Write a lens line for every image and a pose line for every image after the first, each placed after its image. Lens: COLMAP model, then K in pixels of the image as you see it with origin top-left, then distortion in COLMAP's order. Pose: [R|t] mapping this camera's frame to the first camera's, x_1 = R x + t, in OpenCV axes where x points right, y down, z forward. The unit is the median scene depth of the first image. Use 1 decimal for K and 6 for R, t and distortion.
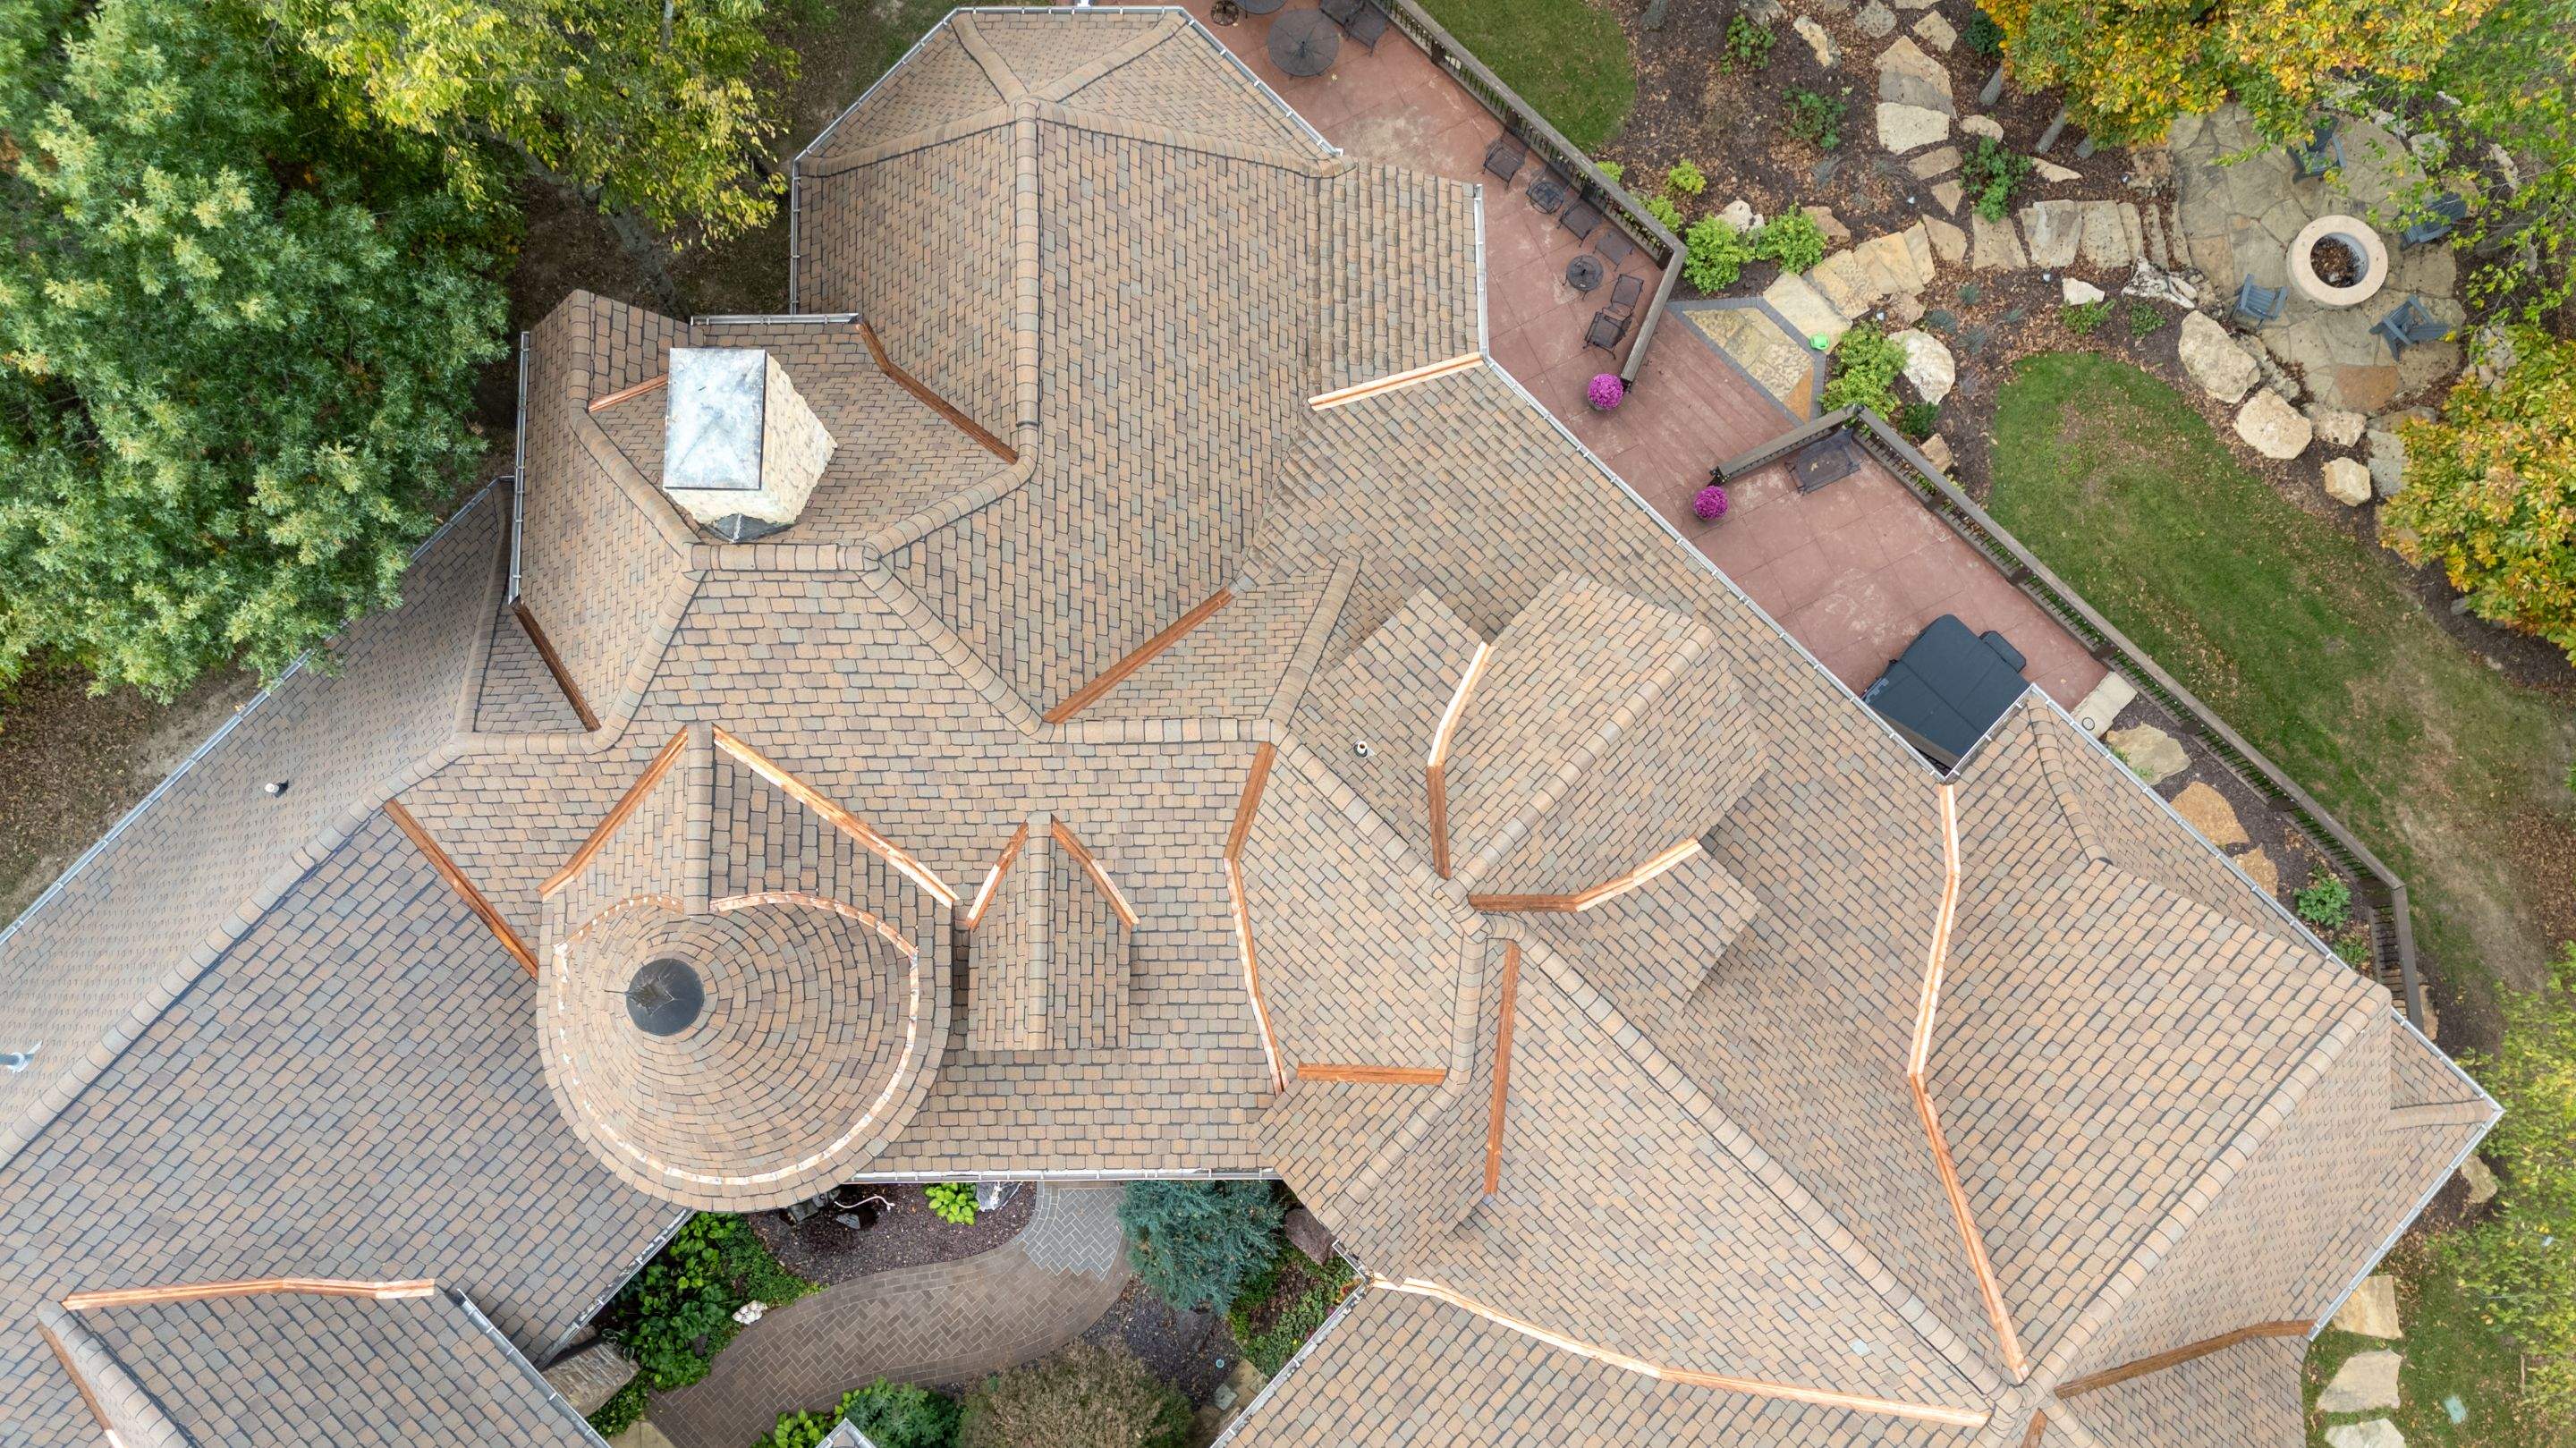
lens RADIAL K [[1886.8, 0, 1290.4], [0, 1886.8, 718.2], [0, 0, 1]] dist [0.082985, -0.089175]
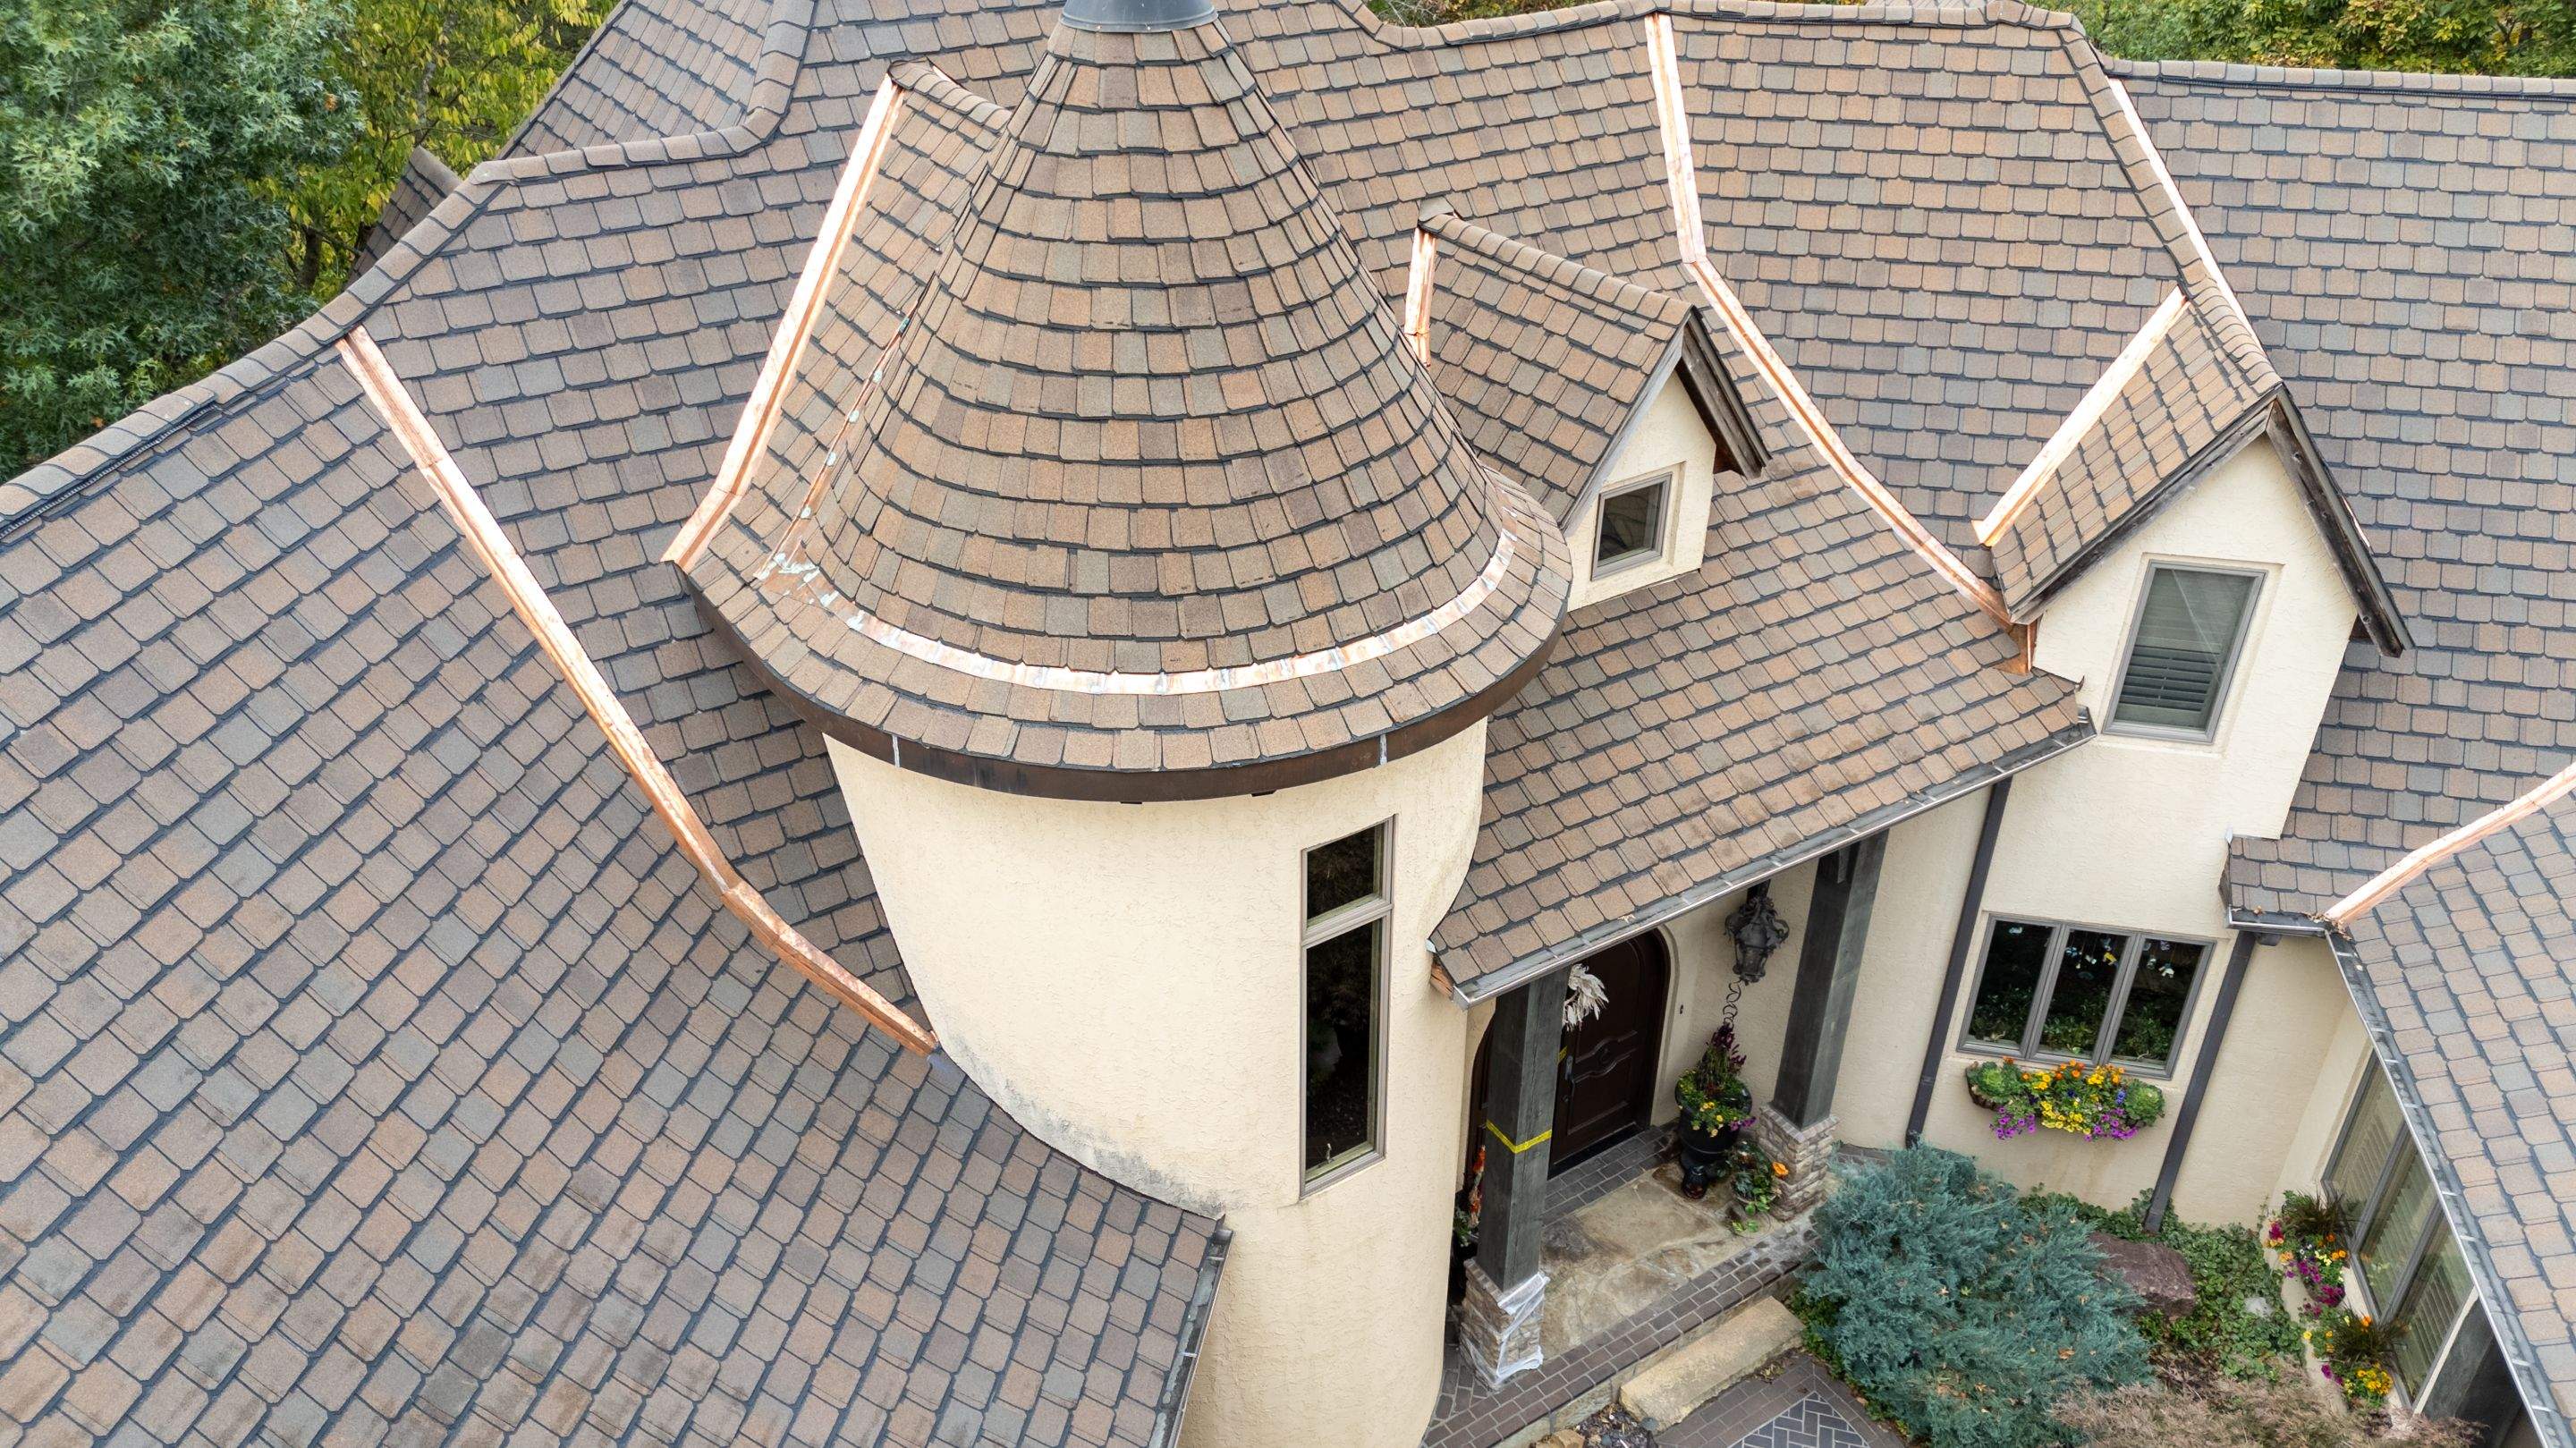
lens RADIAL K [[1886.8, 0, 1282.8], [0, 1886.8, 716.9], [0, 0, 1]] dist [0.082985, -0.089175]
pose [[0.840707, -0.287603, 0.458800, -0.487302], [0.535579, 0.566515, -0.626272, 0.489623], [-0.079799, 0.772234, 0.630307, 0.700253]]
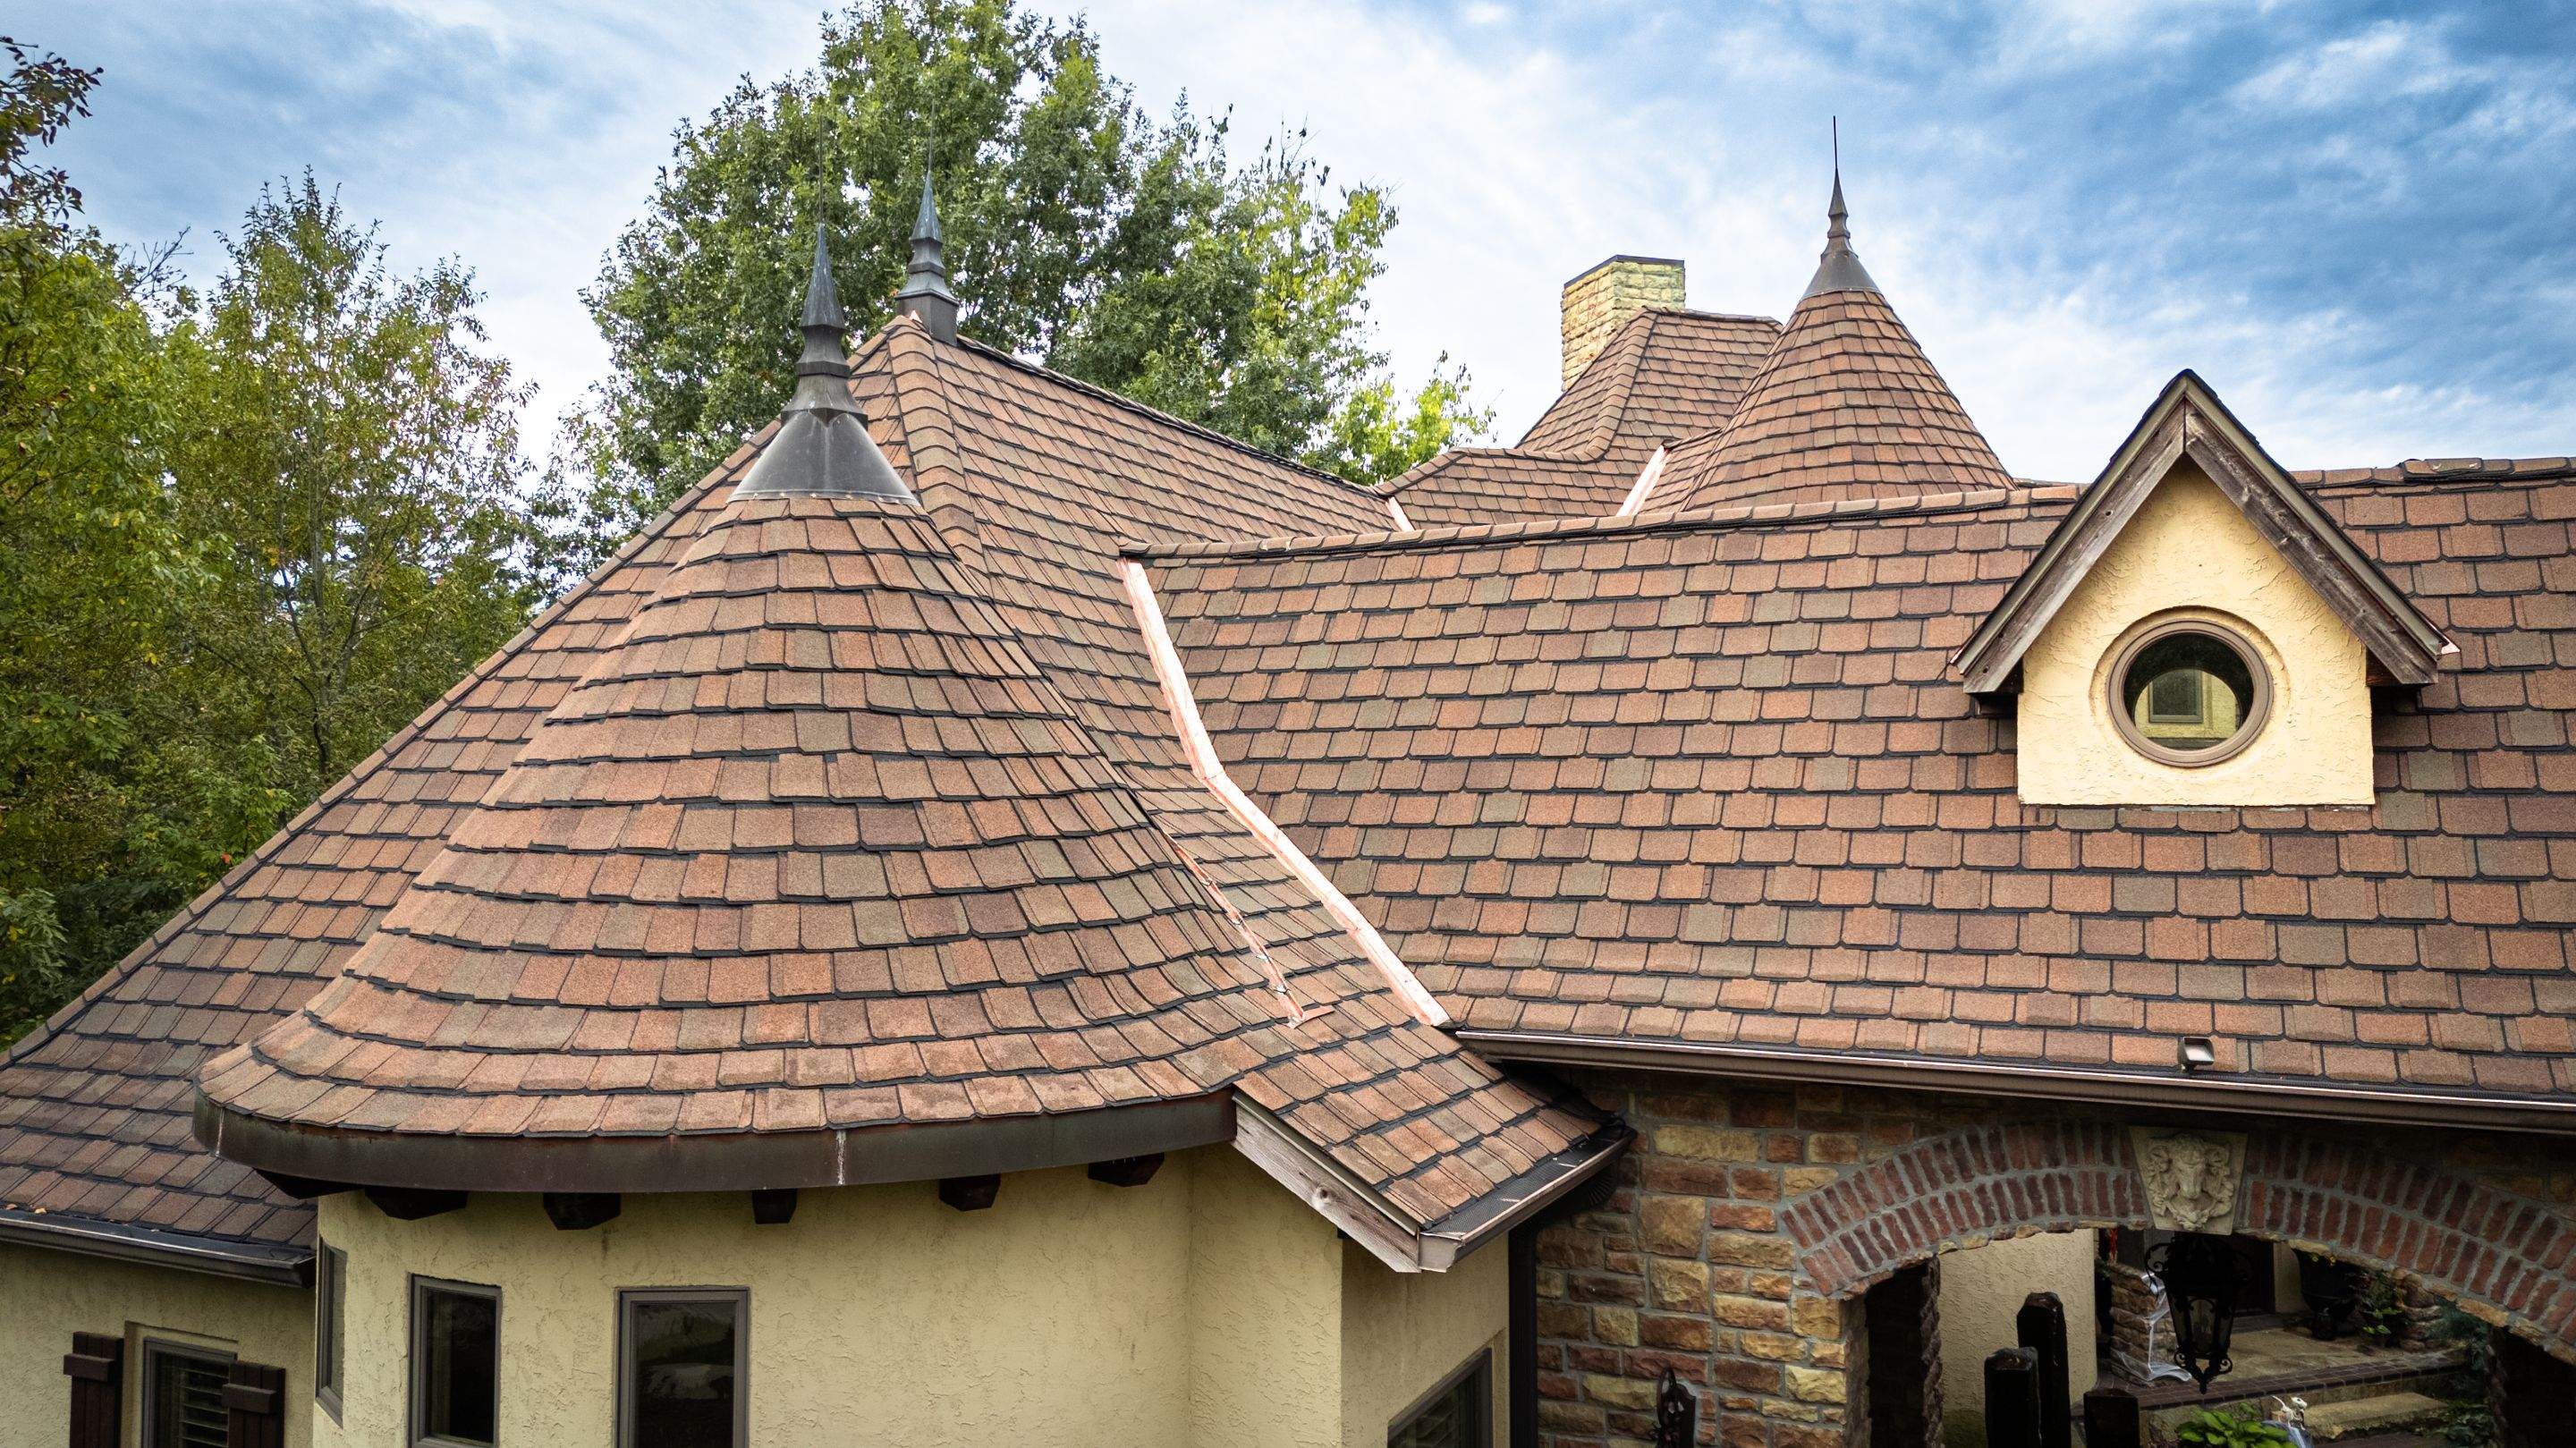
lens RADIAL K [[1886.8, 0, 1295.8], [0, 1886.8, 738.8], [0, 0, 1]] dist [0.082985, -0.089175]
pose [[0.946902, -0.005563, 0.321474, -0.738841], [0.319693, 0.122795, -0.939531, 0.804489], [-0.034249, 0.992416, 0.118053, 0.940284]]
